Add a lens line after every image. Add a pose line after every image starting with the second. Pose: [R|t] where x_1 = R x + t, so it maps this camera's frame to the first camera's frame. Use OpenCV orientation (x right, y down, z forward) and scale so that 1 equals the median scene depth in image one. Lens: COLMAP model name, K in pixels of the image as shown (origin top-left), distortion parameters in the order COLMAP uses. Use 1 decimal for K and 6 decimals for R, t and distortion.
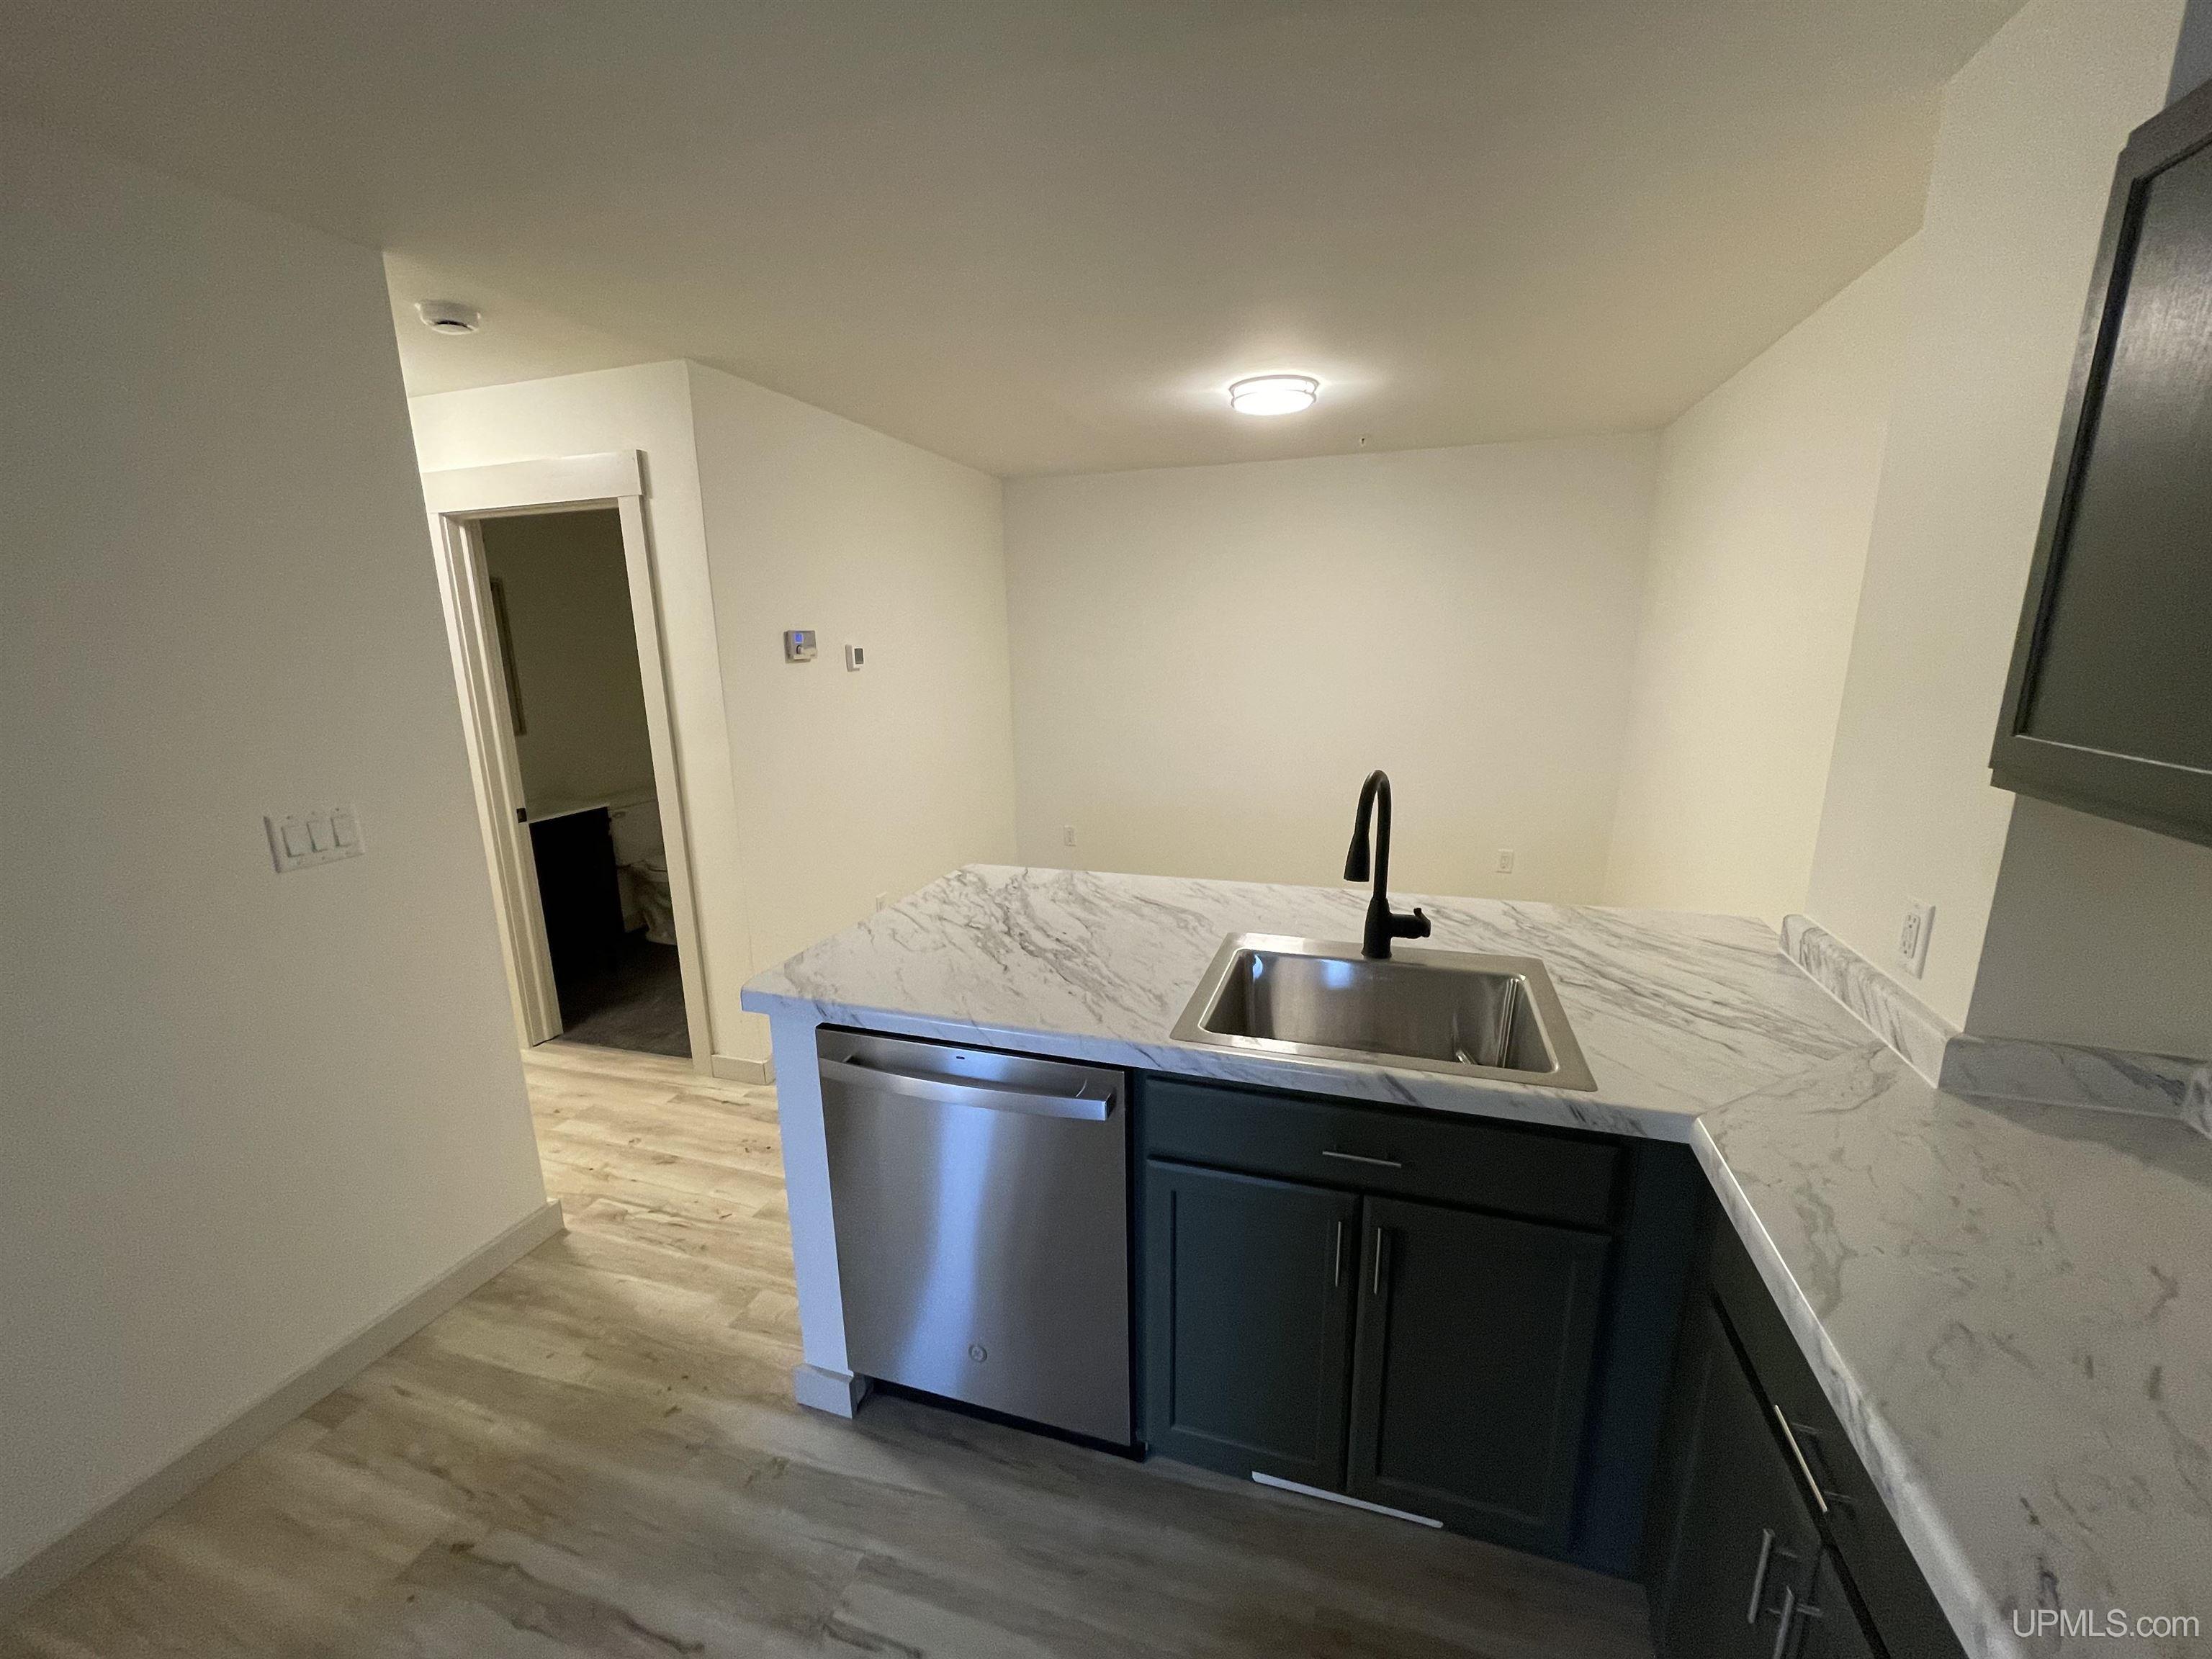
lens RADIAL K [[891.4, 0, 1099.4], [0, 891.4, 828.7], [0, 0, 1]] dist [-0.002660, 0.000281]
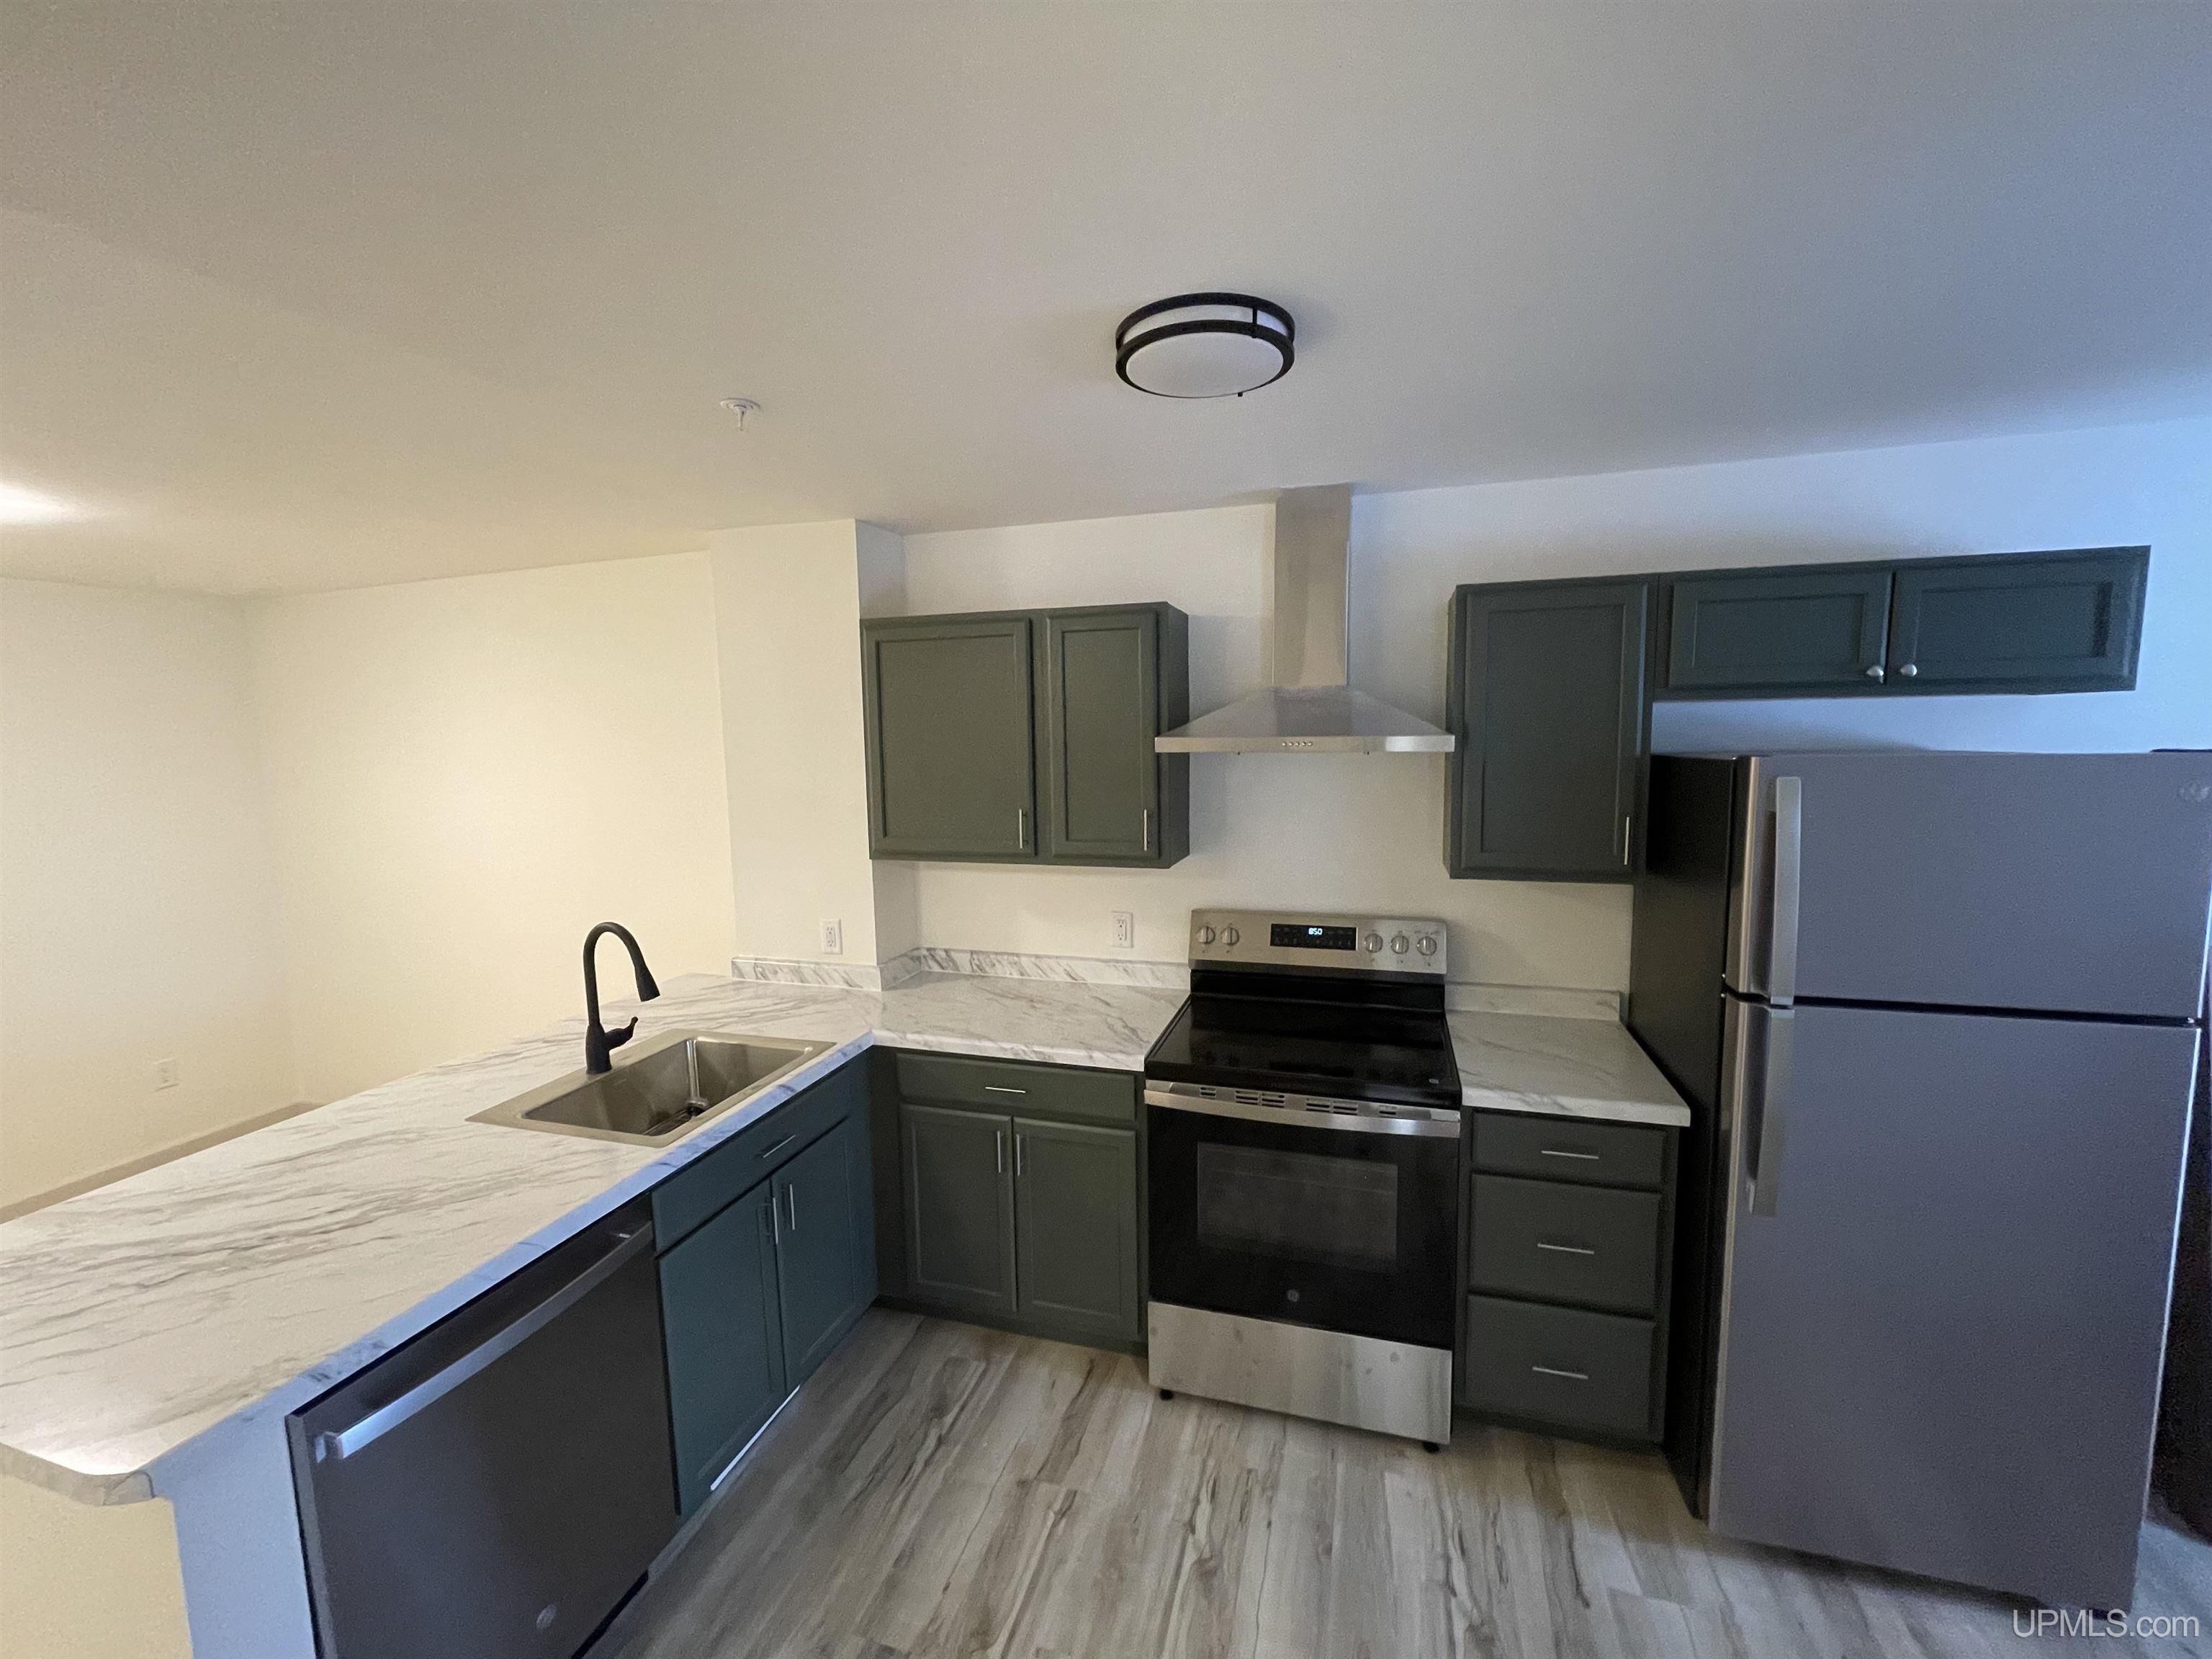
lens RADIAL K [[891.4, 0, 1103.6], [0, 891.4, 830.8], [0, 0, 1]] dist [-0.002660, 0.000281]
pose [[-0.016662, -0.098442, 0.995003, -0.847676], [0.241427, 0.965300, 0.099546, -0.127094], [-0.970276, 0.241880, 0.007683, 0.208573]]
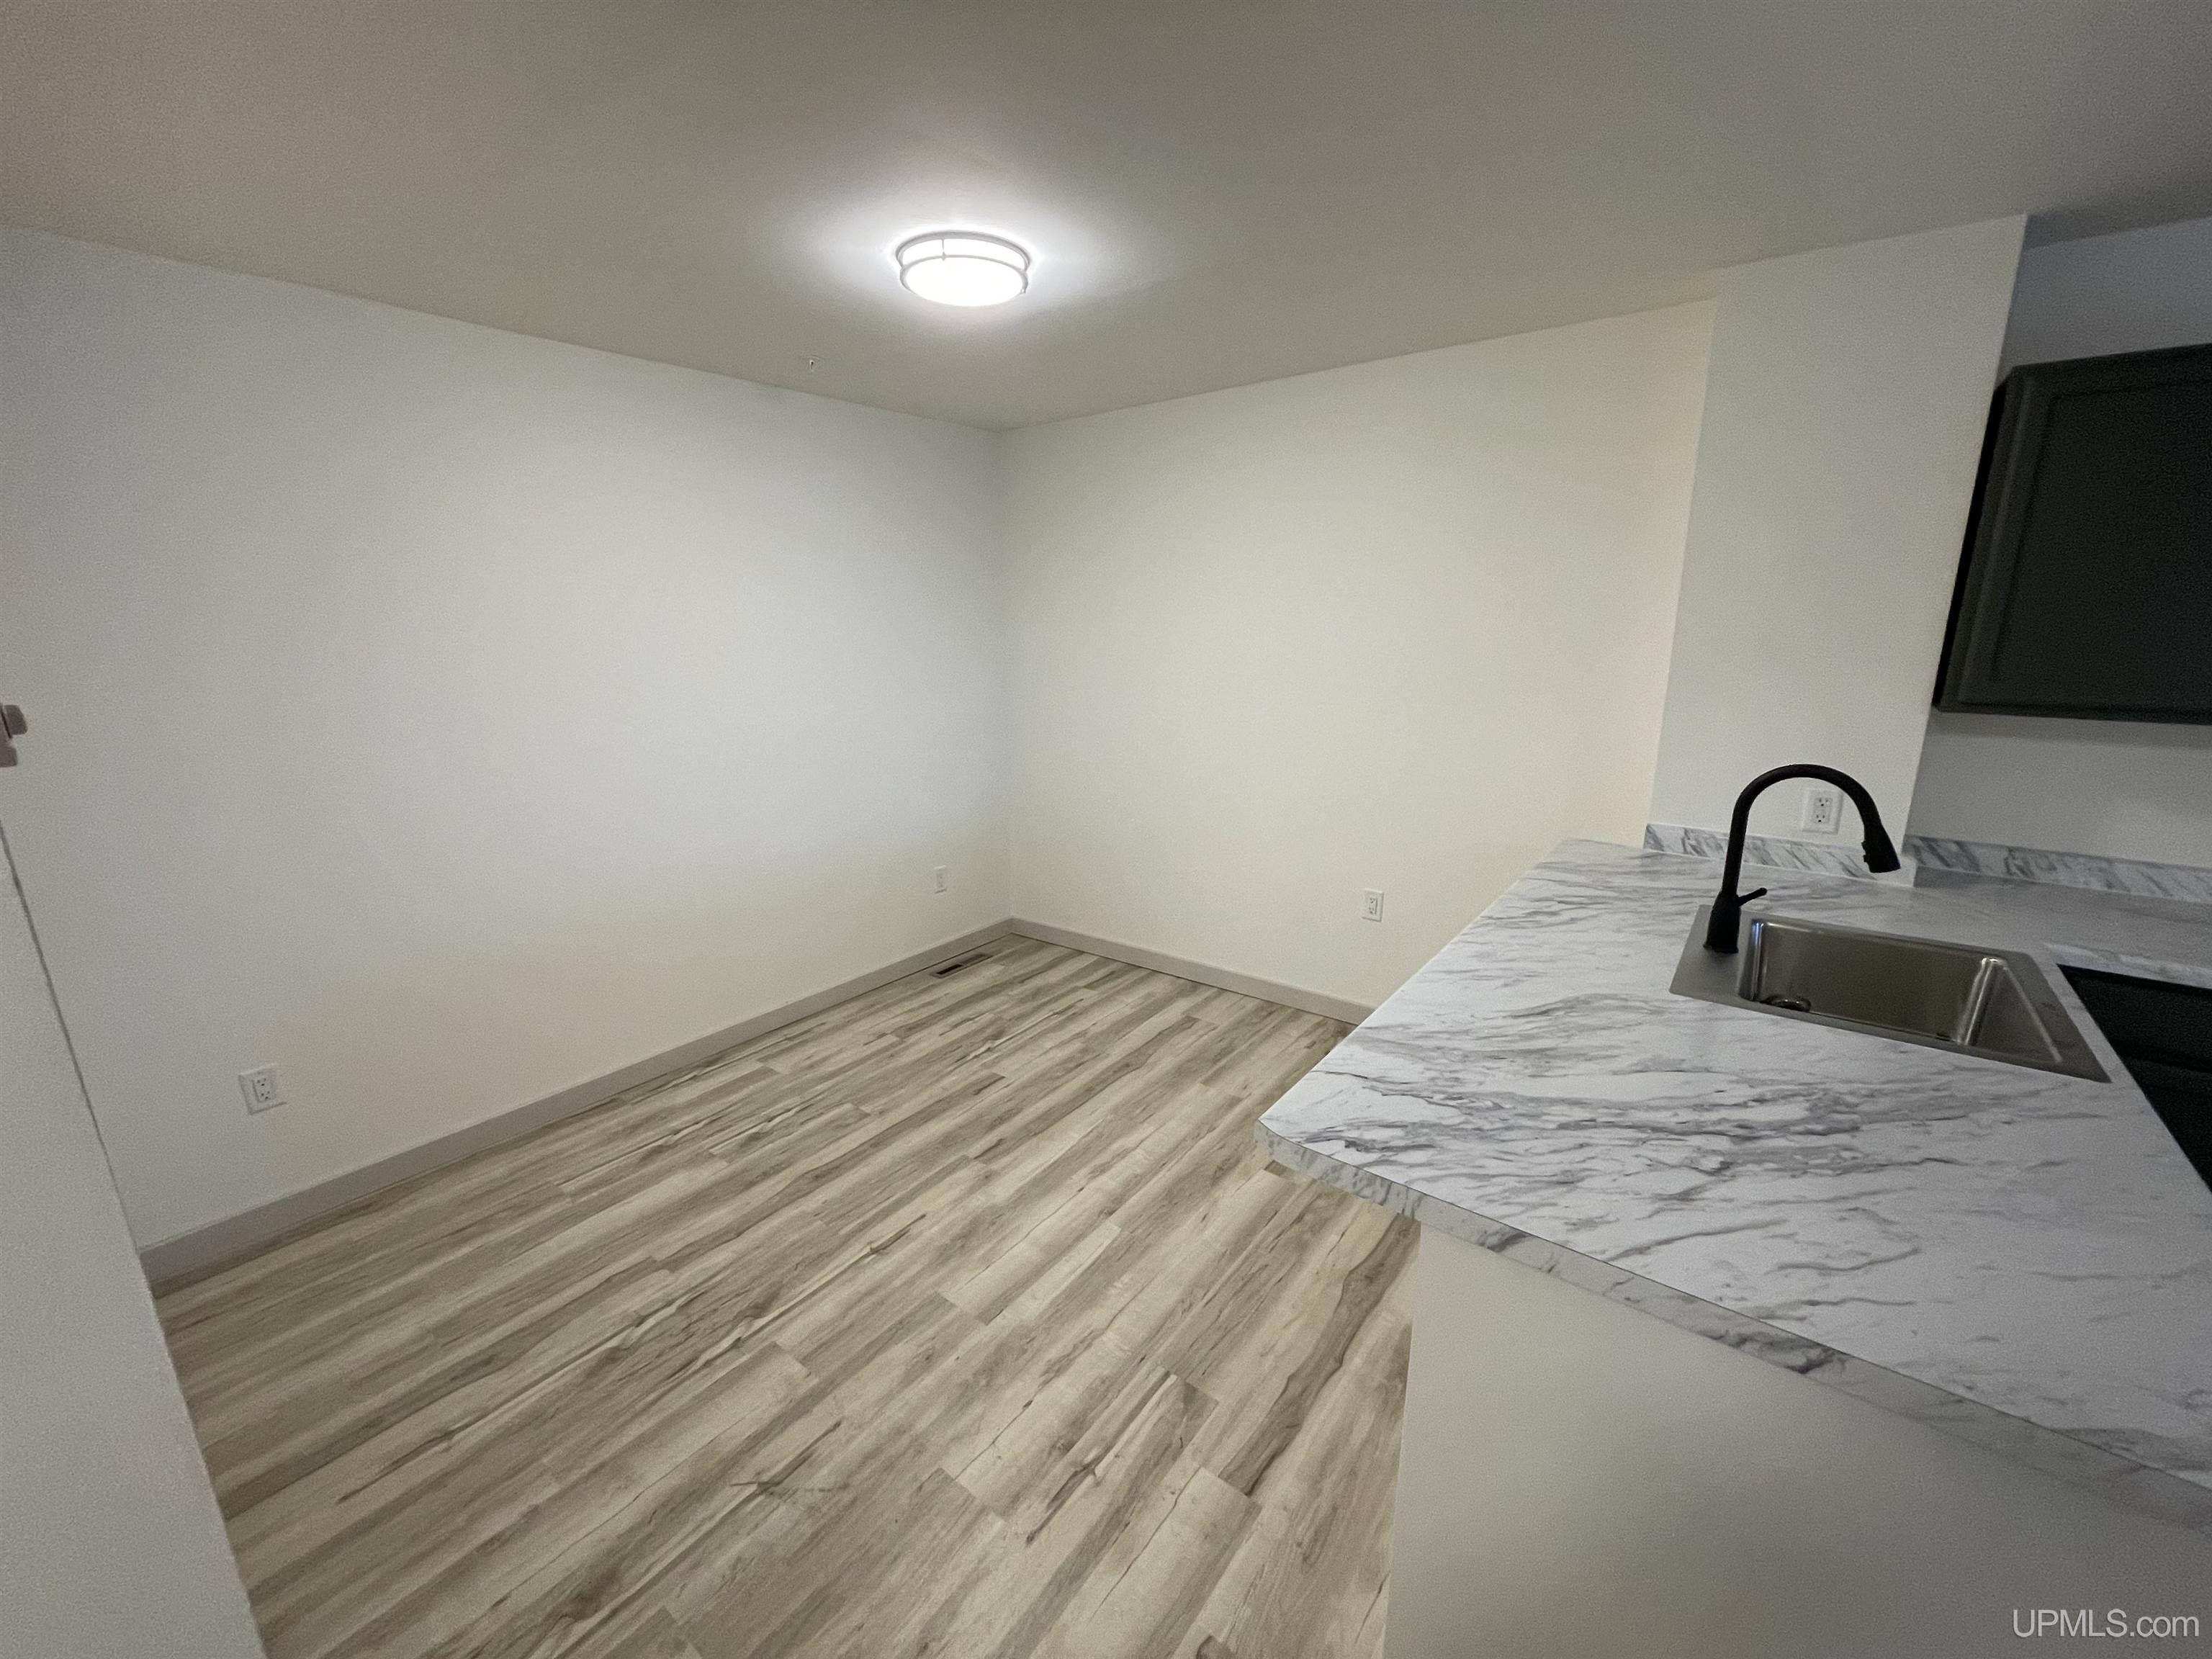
lens RADIAL K [[891.4, 0, 1110.6], [0, 891.4, 836.8], [0, 0, 1]] dist [-0.002660, 0.000281]
pose [[0.324879, -0.216290, 0.920691, -0.755644], [0.205630, 0.966364, 0.154459, -0.259132], [-0.923130, 0.139141, 0.358427, 1.173994]]
